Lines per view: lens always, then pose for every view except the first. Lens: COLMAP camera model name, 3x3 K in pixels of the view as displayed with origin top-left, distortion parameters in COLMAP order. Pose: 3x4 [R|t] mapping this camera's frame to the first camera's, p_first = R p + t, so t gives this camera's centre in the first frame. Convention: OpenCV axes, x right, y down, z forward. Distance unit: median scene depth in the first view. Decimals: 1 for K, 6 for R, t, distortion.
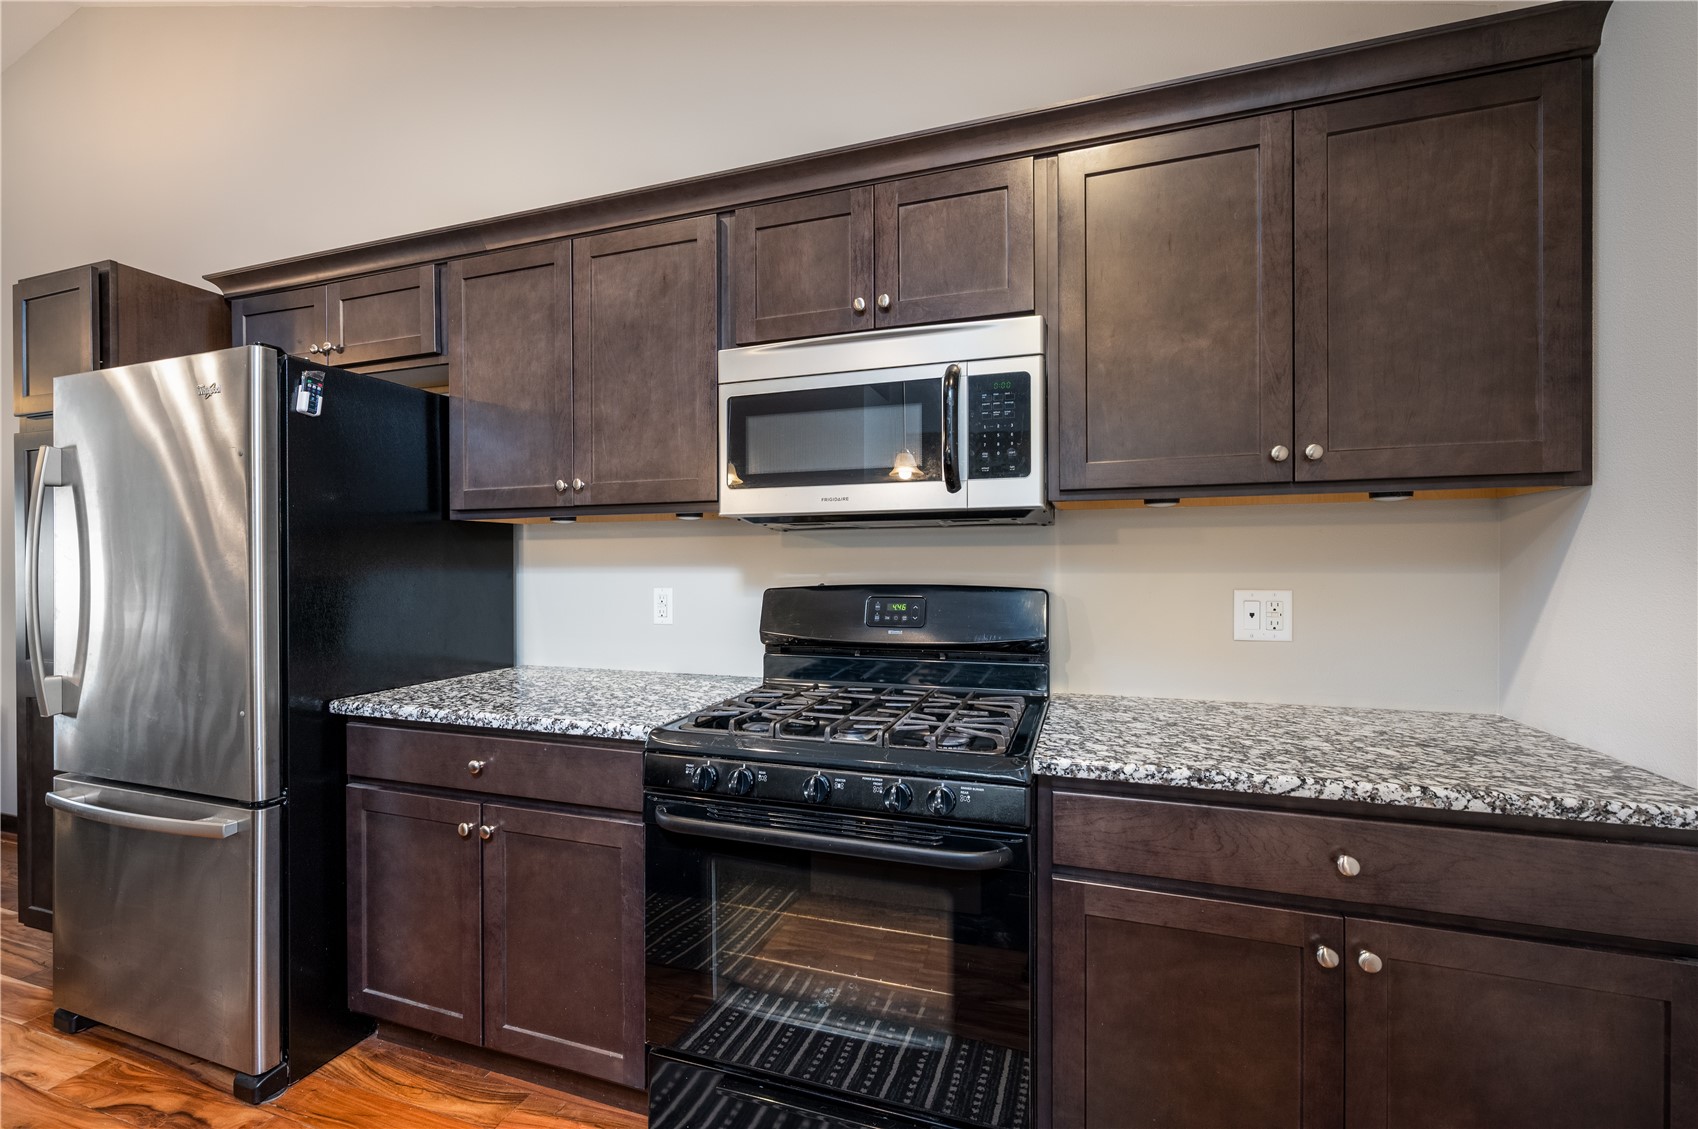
lens RADIAL K [[734.3, 0, 844.1], [0, 734.3, 566.5], [0, 0, 1]] dist [-0.001515, 0.000892]
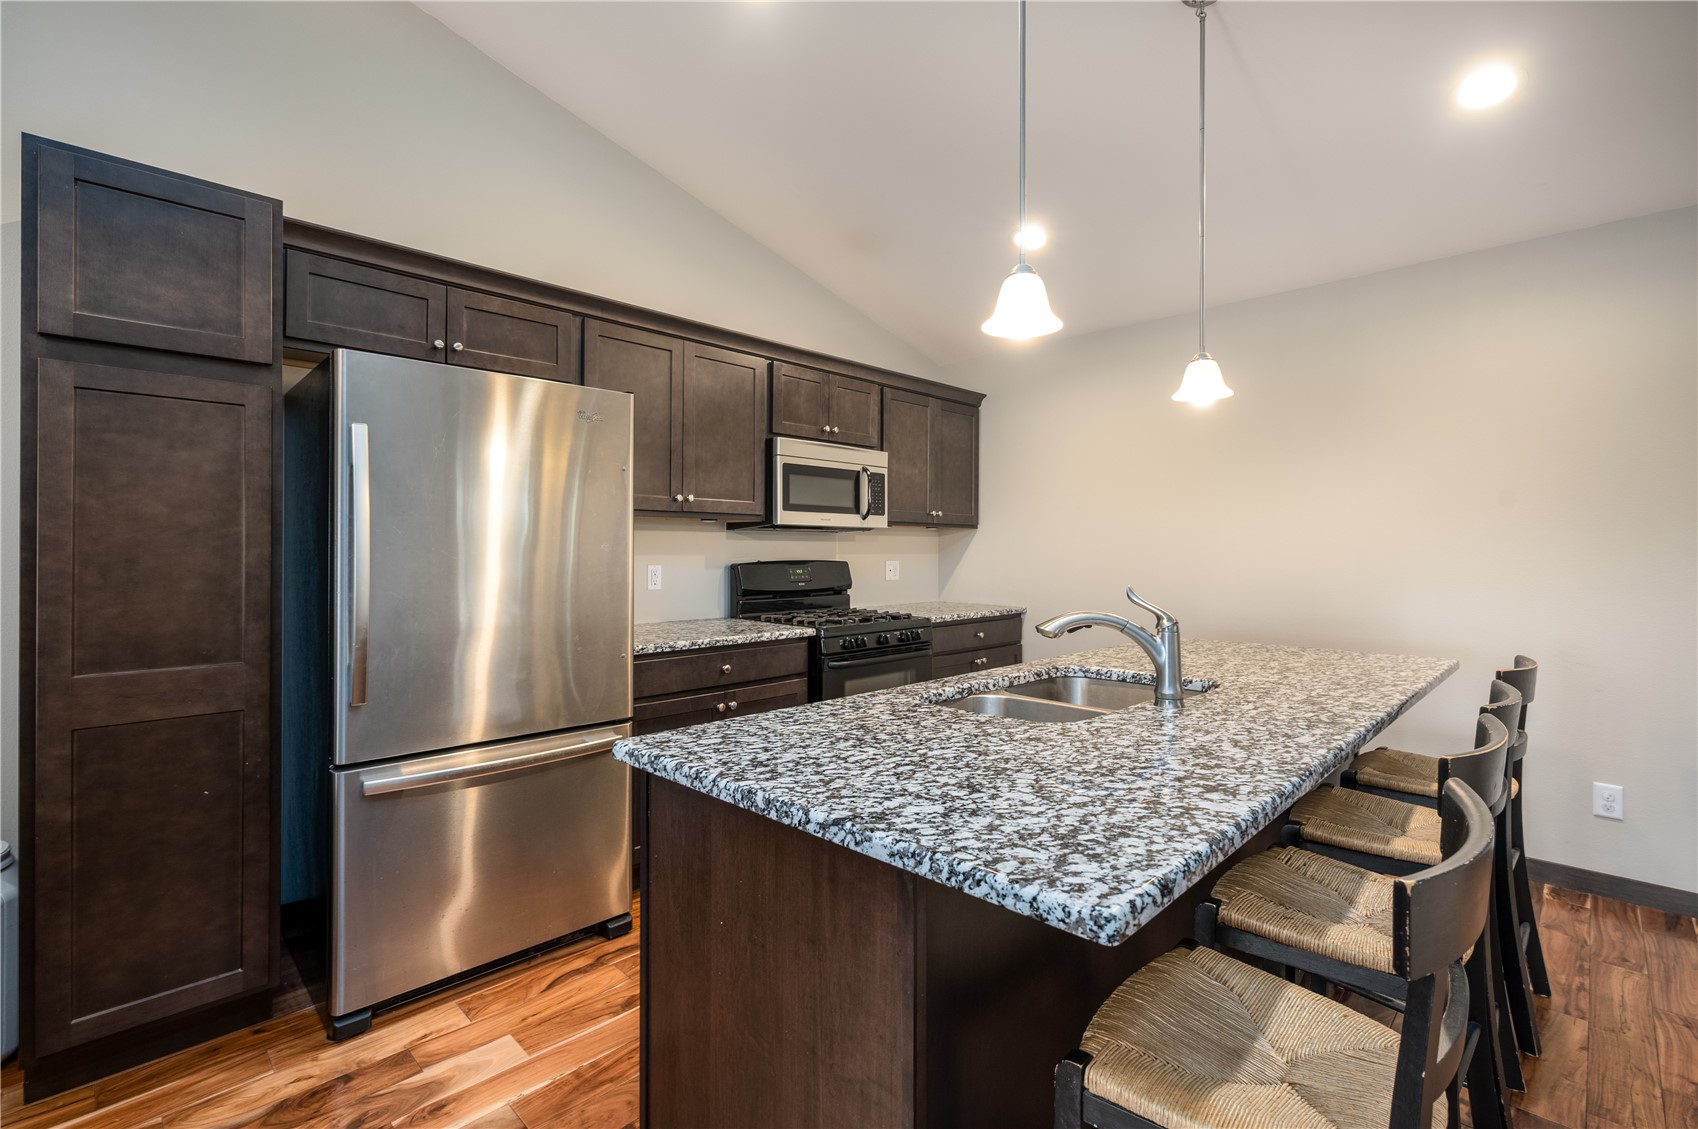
lens RADIAL K [[759.7, 0, 841.1], [0, 759.7, 556.3], [0, 0, 1]] dist [0.000122, 0.000170]
pose [[0.434760, -0.002484, 0.900543, -1.997167], [-0.003075, 0.999986, 0.004243, 0.004432], [-0.900541, -0.004614, 0.434747, 0.001847]]
